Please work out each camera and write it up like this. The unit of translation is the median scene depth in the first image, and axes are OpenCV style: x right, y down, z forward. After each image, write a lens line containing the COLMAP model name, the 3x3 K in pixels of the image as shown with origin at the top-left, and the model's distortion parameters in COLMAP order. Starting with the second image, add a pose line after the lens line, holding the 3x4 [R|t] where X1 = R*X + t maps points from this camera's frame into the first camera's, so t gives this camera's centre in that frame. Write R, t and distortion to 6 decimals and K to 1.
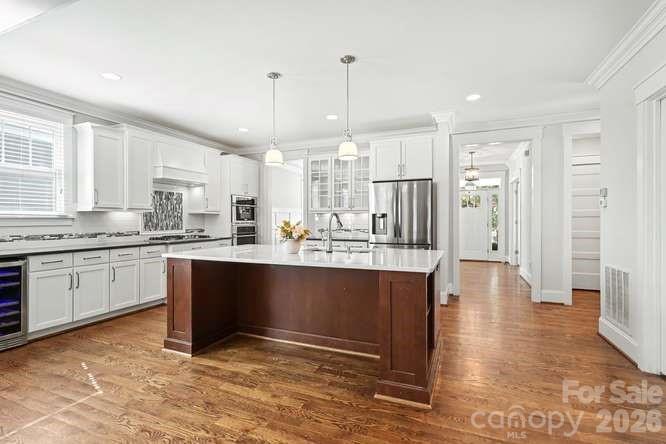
lens RADIAL K [[317.8, 0, 343.5], [0, 317.8, 218.2], [0, 0, 1]] dist [0.002343, -0.000002]
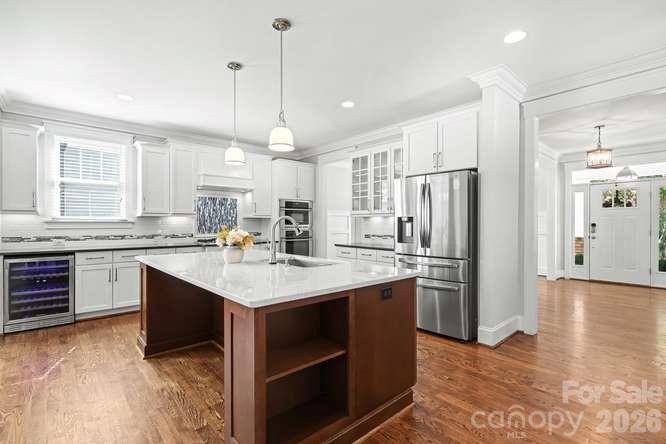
lens RADIAL K [[317.8, 0, 335.1], [0, 317.8, 223.8], [0, 0, 1]] dist [0.002343, -0.000002]
pose [[0.897940, 0.004357, -0.440097, 0.320425], [-0.001690, 0.999978, 0.006452, -0.002299], [0.440115, -0.005049, 0.897927, 0.223036]]
